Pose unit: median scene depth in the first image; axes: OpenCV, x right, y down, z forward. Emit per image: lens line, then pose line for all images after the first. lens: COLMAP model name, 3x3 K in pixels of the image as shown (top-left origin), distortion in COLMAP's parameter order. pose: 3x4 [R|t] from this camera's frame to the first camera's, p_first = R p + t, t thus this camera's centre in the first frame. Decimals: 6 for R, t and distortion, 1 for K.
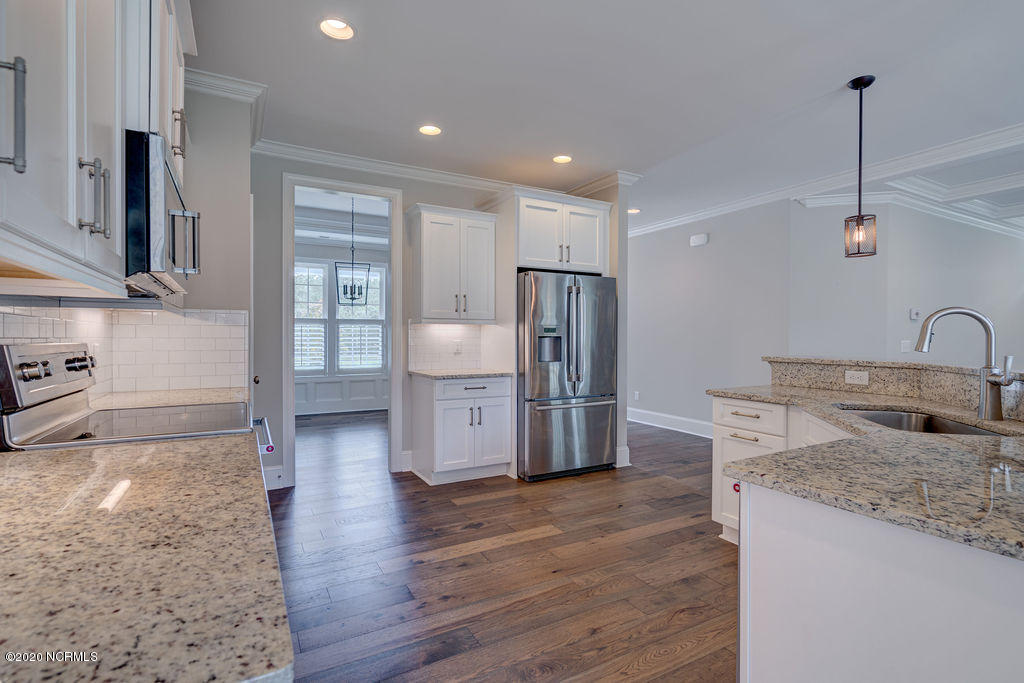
lens RADIAL K [[470.1, 0, 520.0], [0, 470.1, 343.6], [0, 0, 1]] dist [-0.002837, 0.000429]
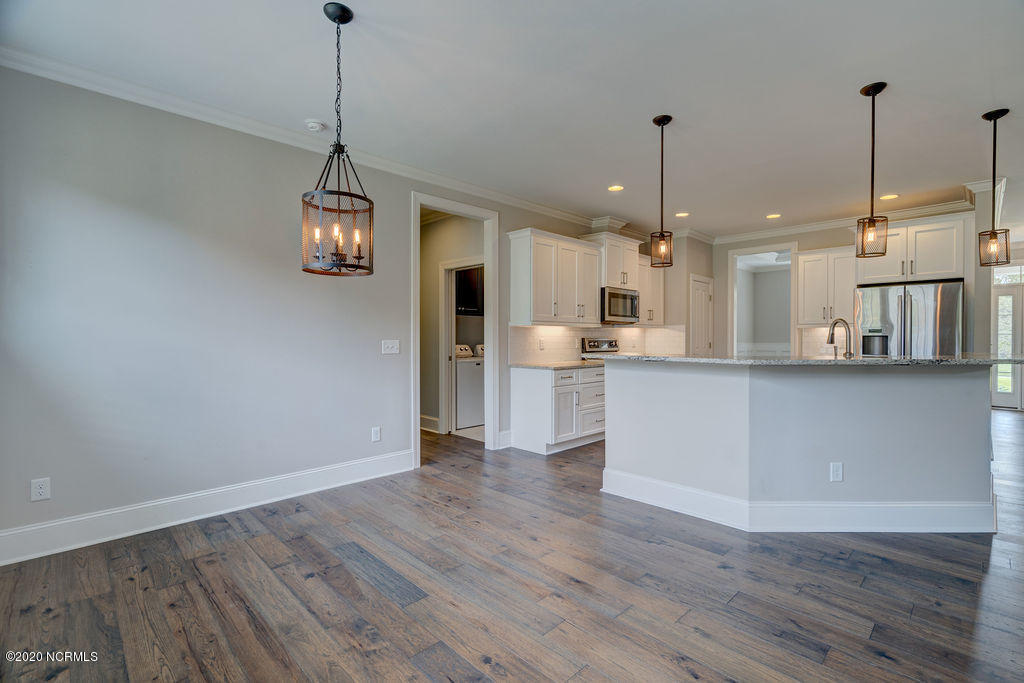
lens RADIAL K [[470.1, 0, 518.8], [0, 470.1, 341.8], [0, 0, 1]] dist [-0.002837, 0.000429]
pose [[0.263026, -0.000229, -0.964789, 1.462477], [-0.003681, 0.999992, -0.001241, 0.008612], [0.964782, 0.003878, 0.263023, -0.412622]]
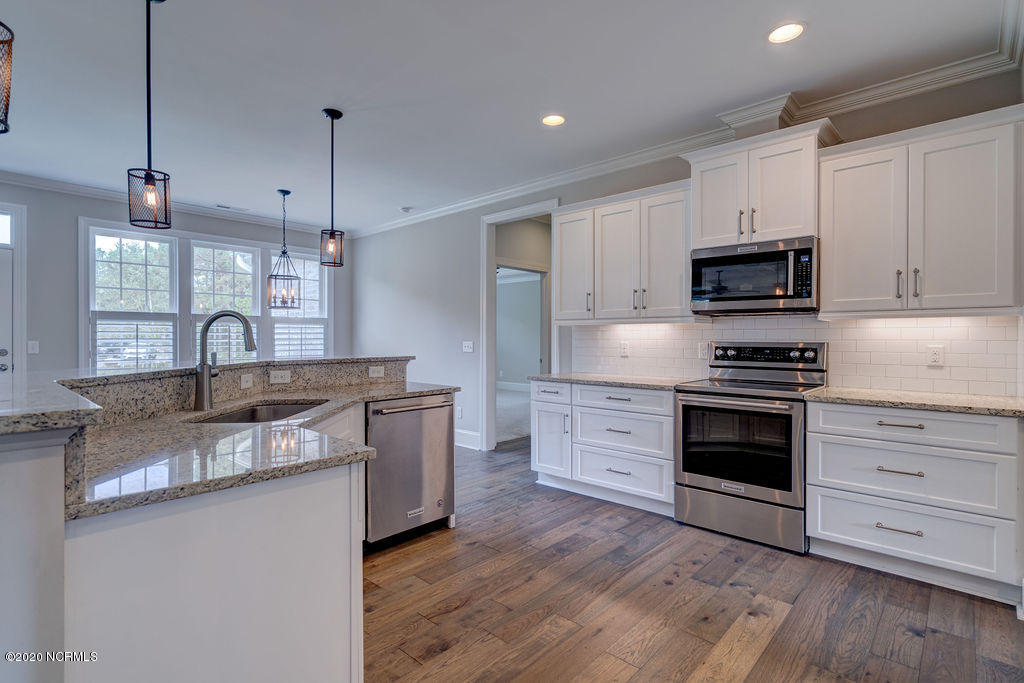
lens RADIAL K [[498.4, 0, 523.3], [0, 498.4, 338.9], [0, 0, 1]] dist [0.000778, 0.000336]
pose [[-0.944408, -0.010132, -0.328619, 0.404965], [-0.012763, 0.999901, 0.005849, -0.019840], [0.328527, 0.009718, -0.944444, 1.468603]]
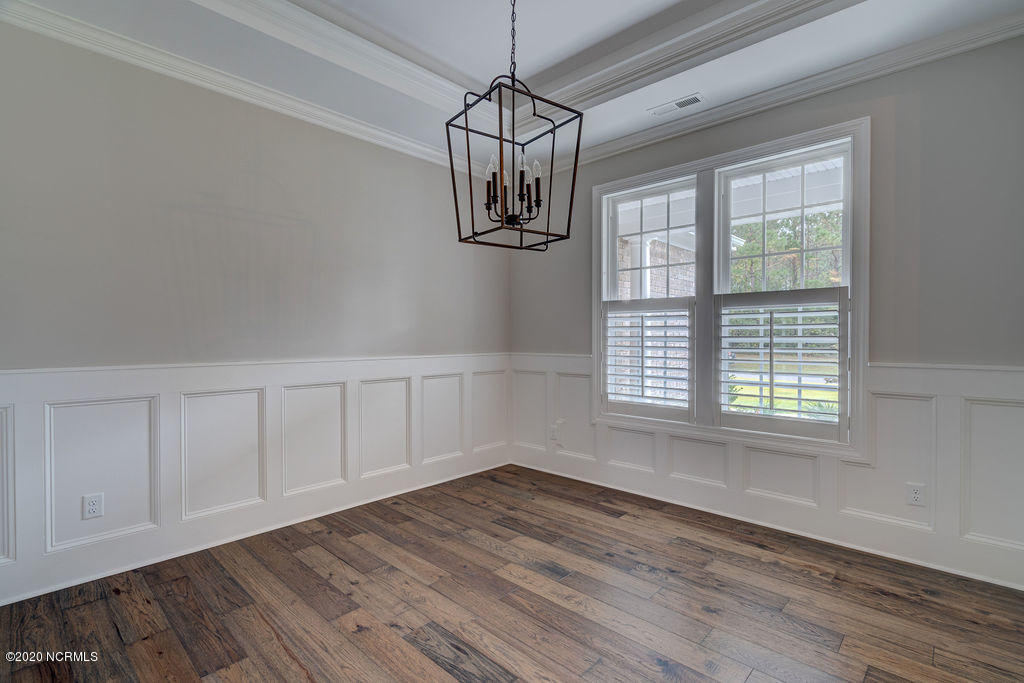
lens RADIAL K [[470.1, 0, 505.0], [0, 470.1, 339.4], [0, 0, 1]] dist [-0.002837, 0.000429]
pose [[0.283066, -0.000989, -0.959100, -0.085943], [-0.006571, 0.999974, -0.002970, -0.027845], [0.959078, 0.007143, 0.283052, 1.918153]]
